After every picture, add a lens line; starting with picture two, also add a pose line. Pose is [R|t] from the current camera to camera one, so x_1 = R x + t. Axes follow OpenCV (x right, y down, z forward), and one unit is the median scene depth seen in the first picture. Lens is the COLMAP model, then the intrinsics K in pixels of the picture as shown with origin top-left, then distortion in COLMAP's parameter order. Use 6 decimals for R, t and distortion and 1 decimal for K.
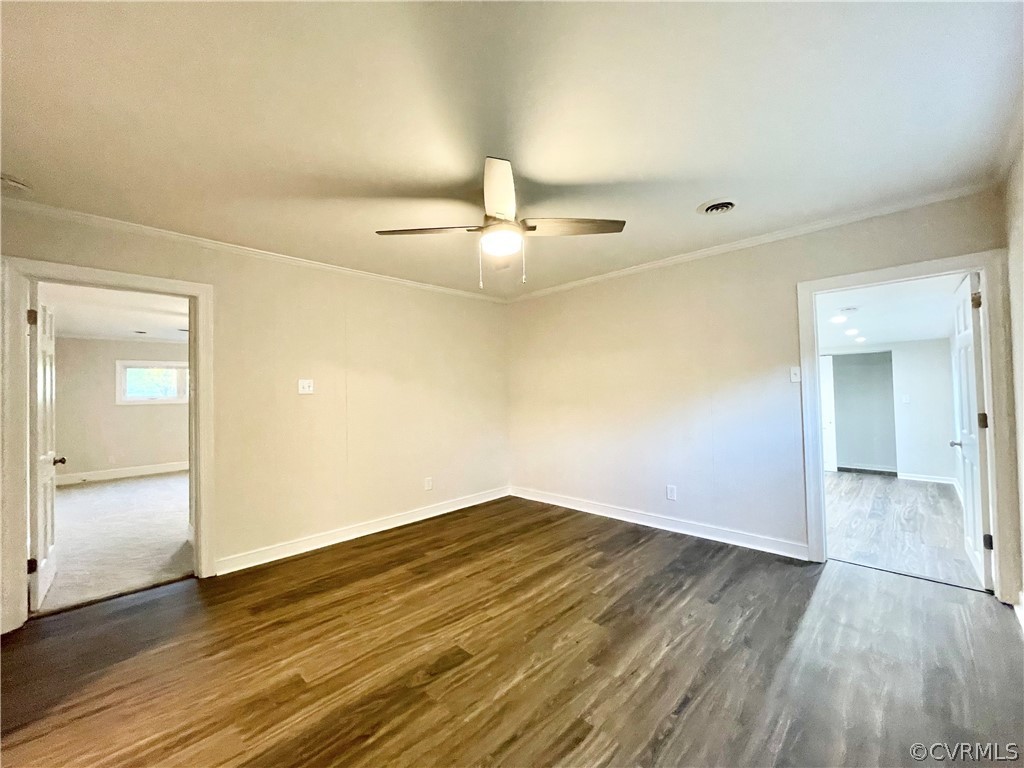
lens RADIAL K [[412.0, 0, 508.2], [0, 412.0, 386.9], [0, 0, 1]] dist [-0.001336, -0.000416]
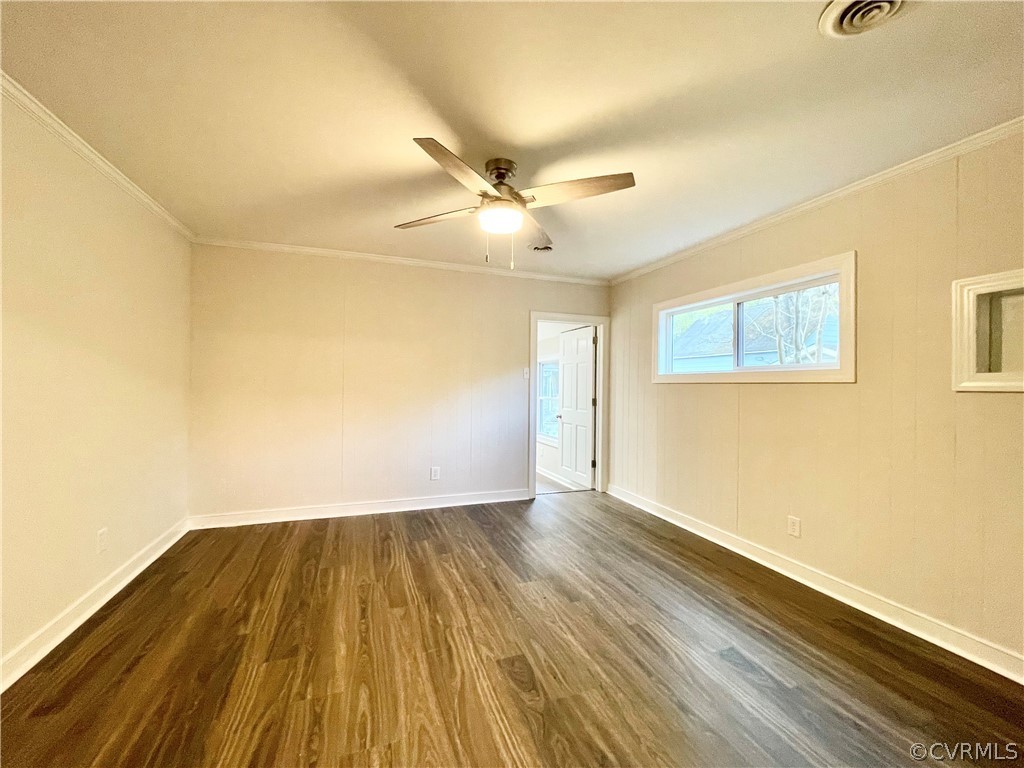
lens RADIAL K [[412.0, 0, 510.0], [0, 412.0, 382.4], [0, 0, 1]] dist [-0.001336, -0.000416]
pose [[0.436372, 0.033195, 0.899154, -0.651873], [-0.030841, 0.999284, -0.021924, 0.035724], [-0.899238, -0.018164, 0.437083, 0.421898]]
